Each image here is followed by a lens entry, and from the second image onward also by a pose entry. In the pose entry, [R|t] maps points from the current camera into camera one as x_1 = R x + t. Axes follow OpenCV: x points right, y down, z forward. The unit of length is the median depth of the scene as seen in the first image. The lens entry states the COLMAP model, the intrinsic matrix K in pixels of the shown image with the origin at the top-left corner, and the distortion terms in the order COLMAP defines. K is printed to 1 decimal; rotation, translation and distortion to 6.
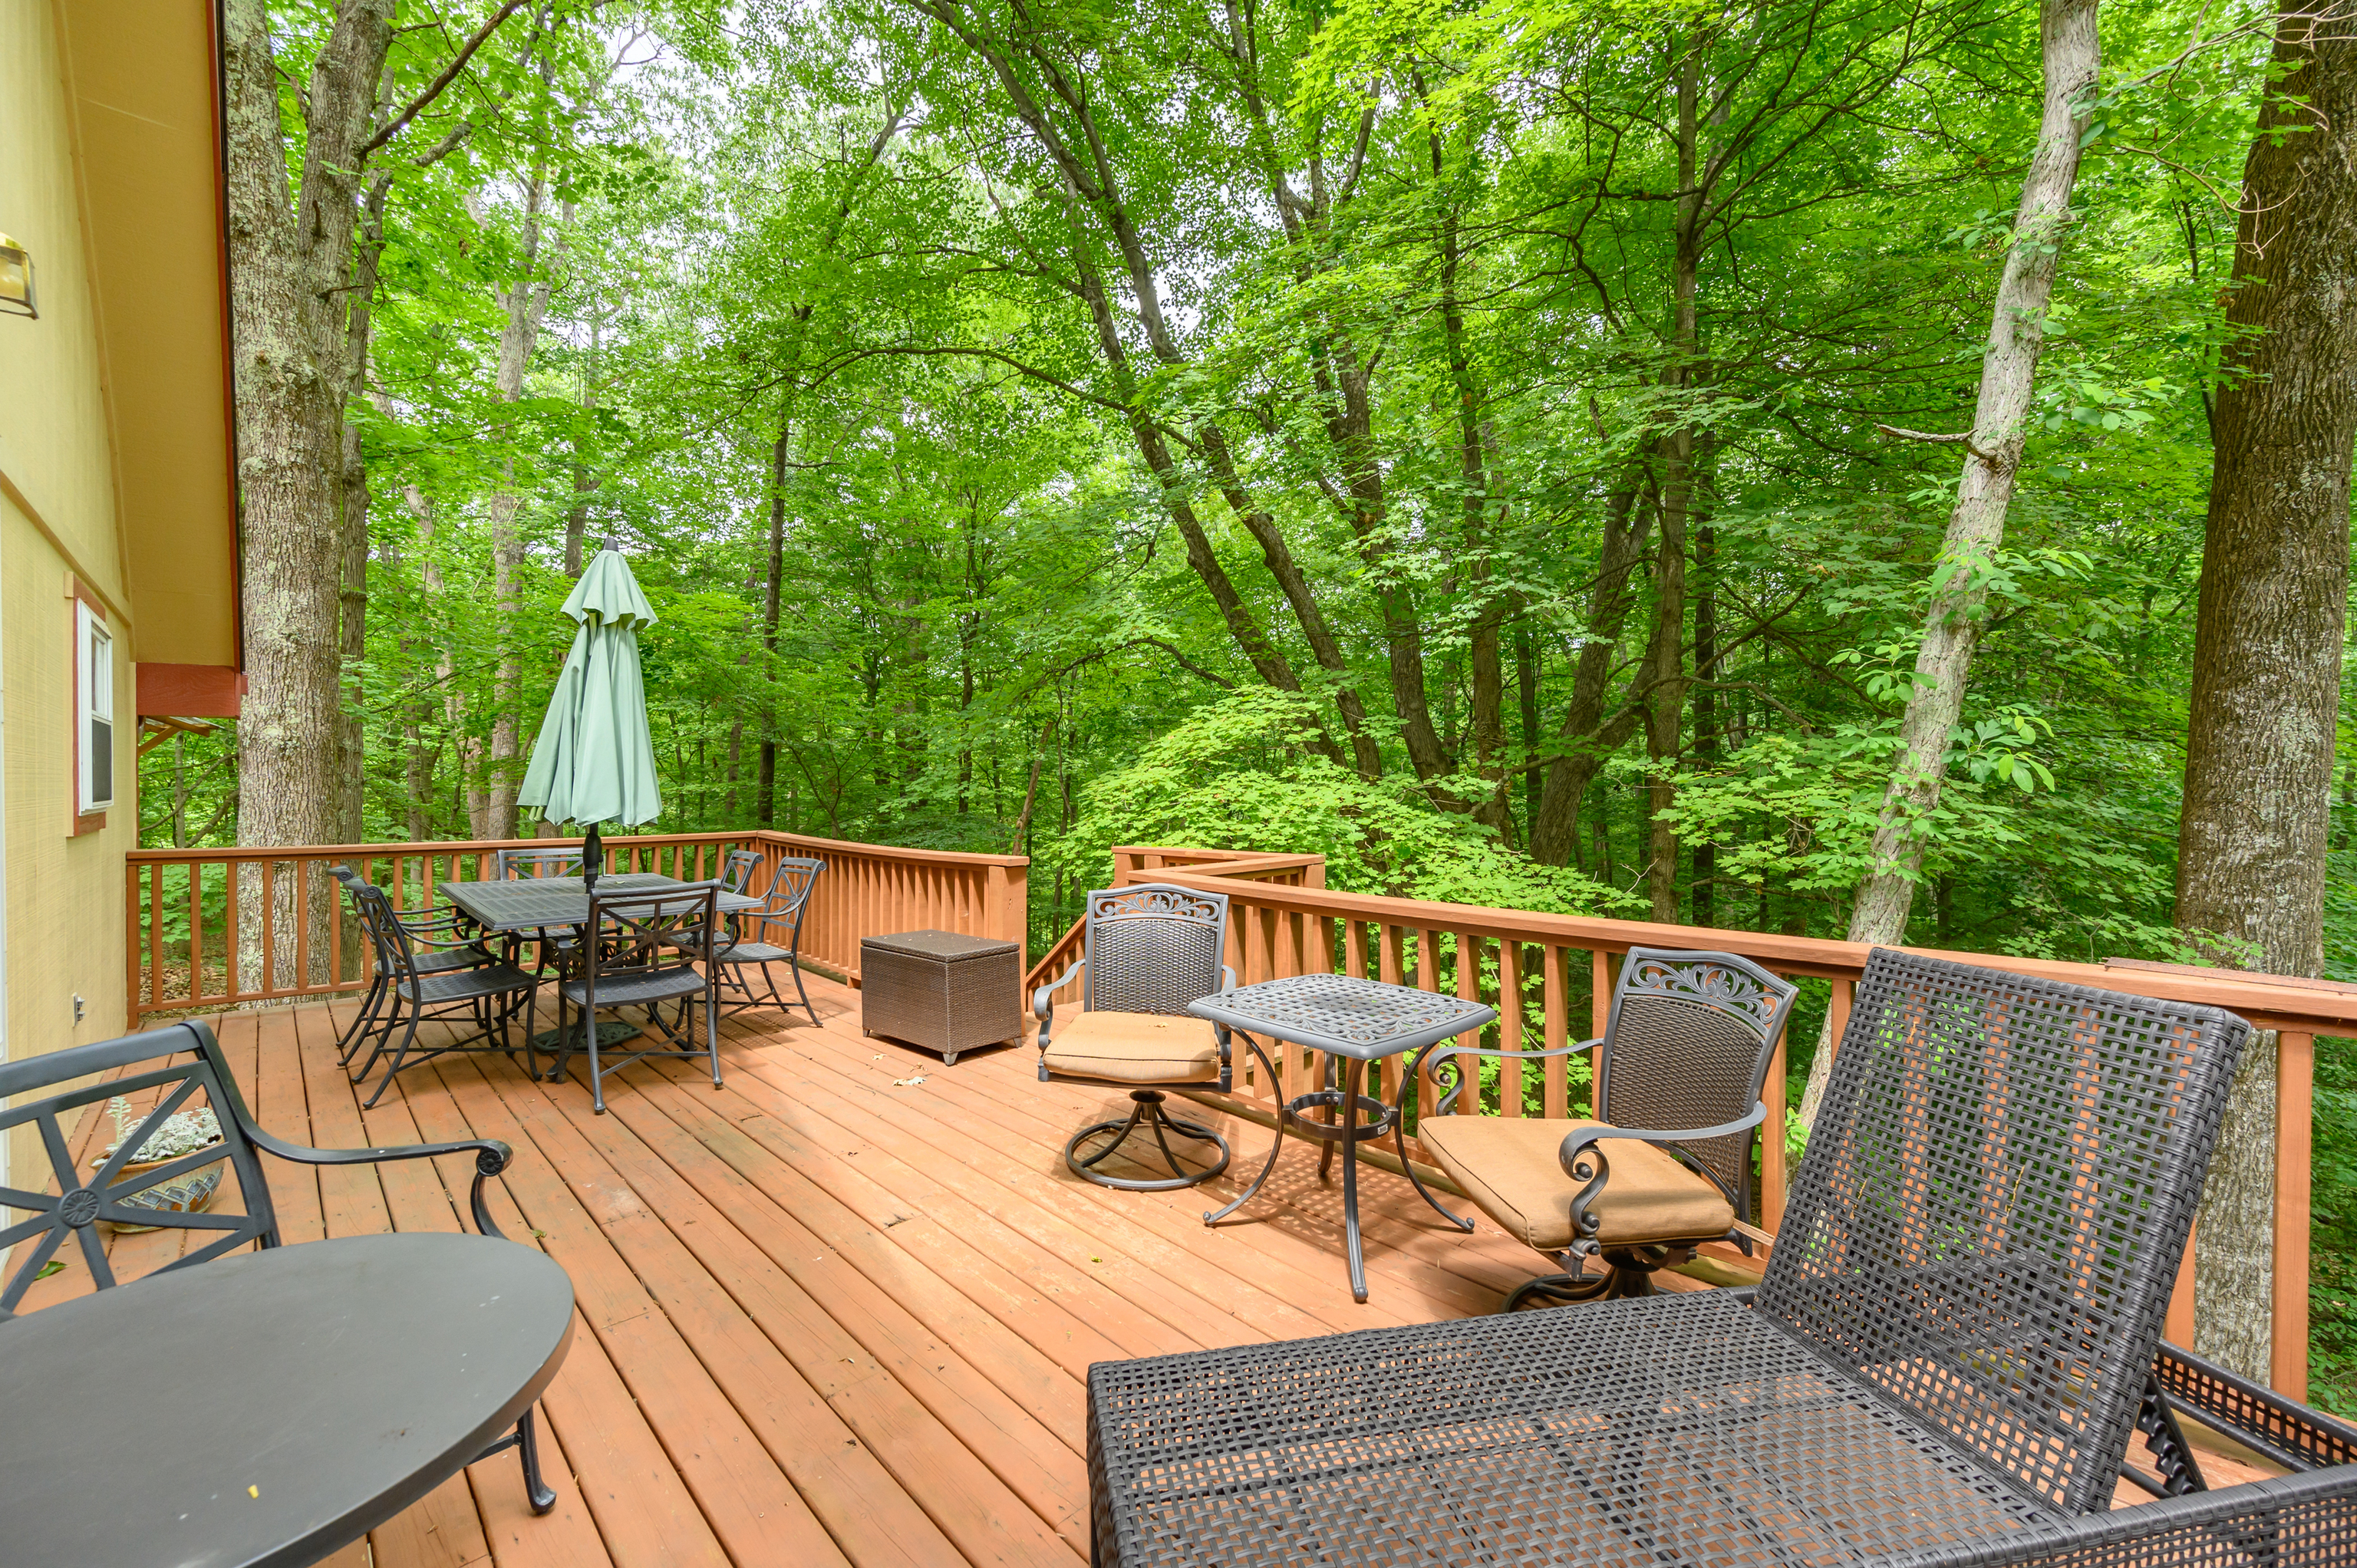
lens RADIAL K [[944.0, 0, 1181.2], [0, 944.0, 782.7], [0, 0, 1]] dist [-0.002084, -0.000354]
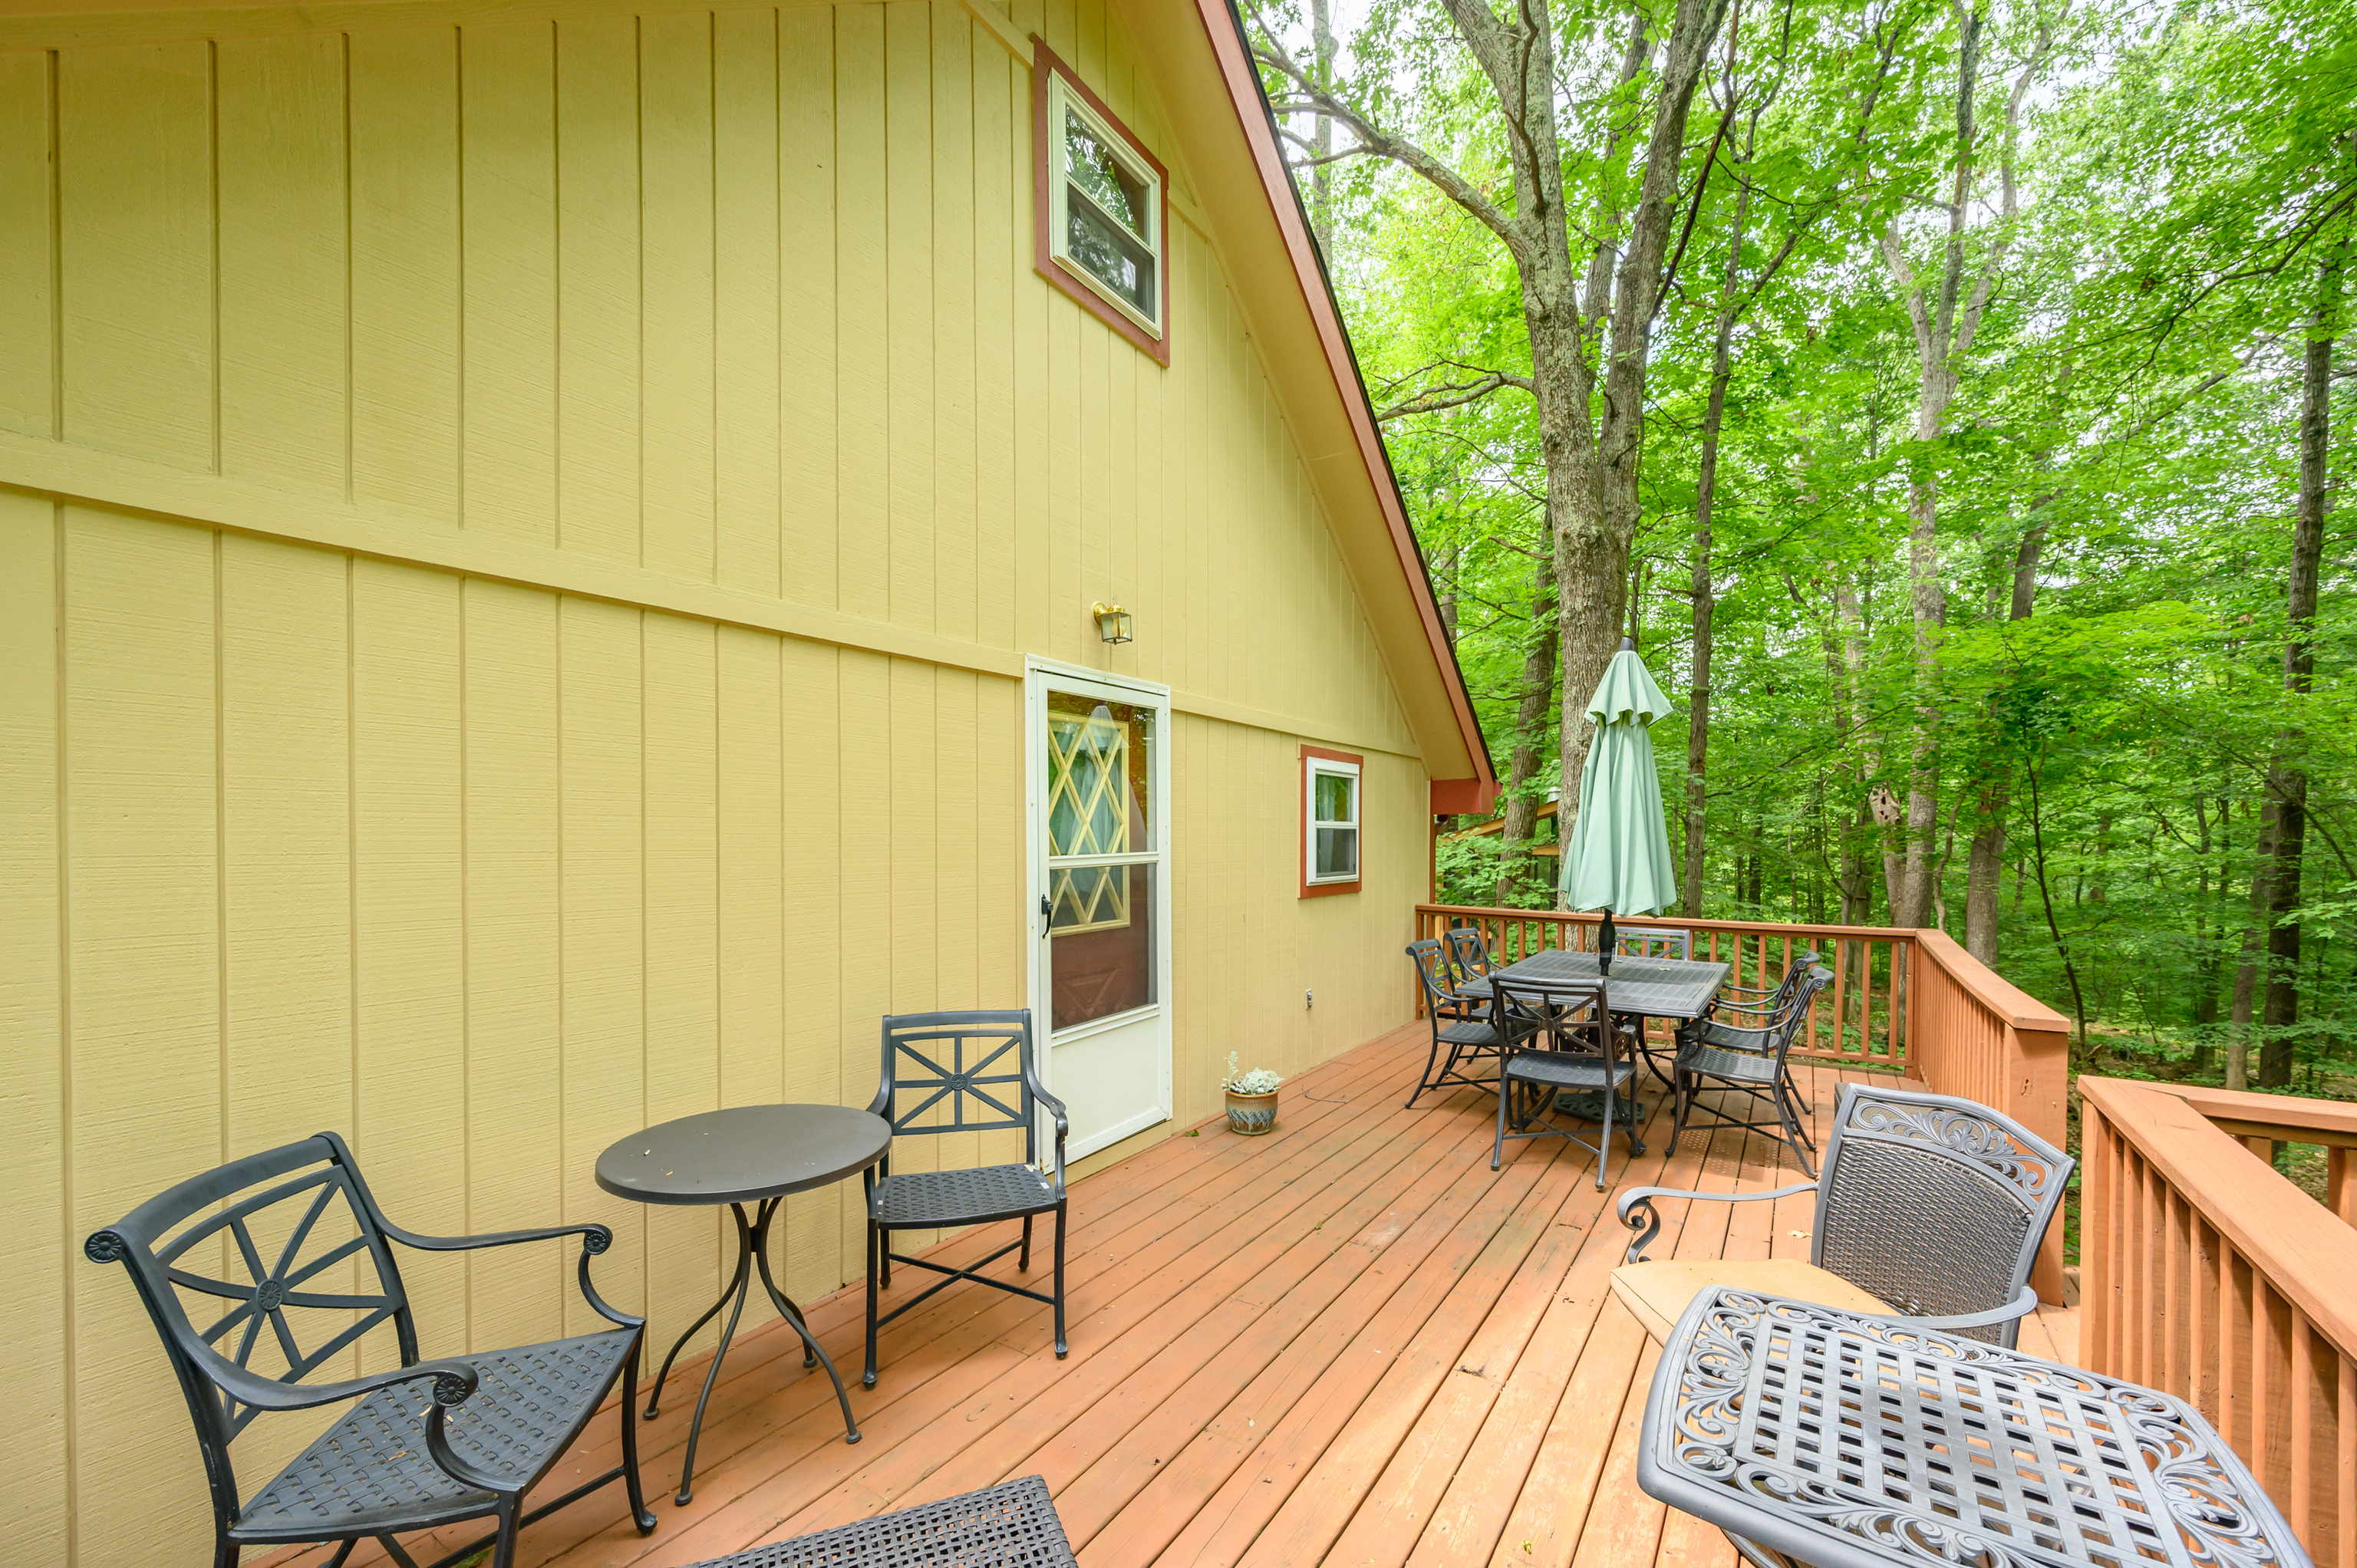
lens RADIAL K [[944.0, 0, 1183.2], [0, 944.0, 843.0], [0, 0, 1]] dist [-0.002084, -0.000354]
pose [[0.207614, 0.008538, -0.978174, 0.332953], [-0.002761, 0.999963, 0.008143, -0.041289], [0.978207, 0.001010, 0.207630, 0.313633]]
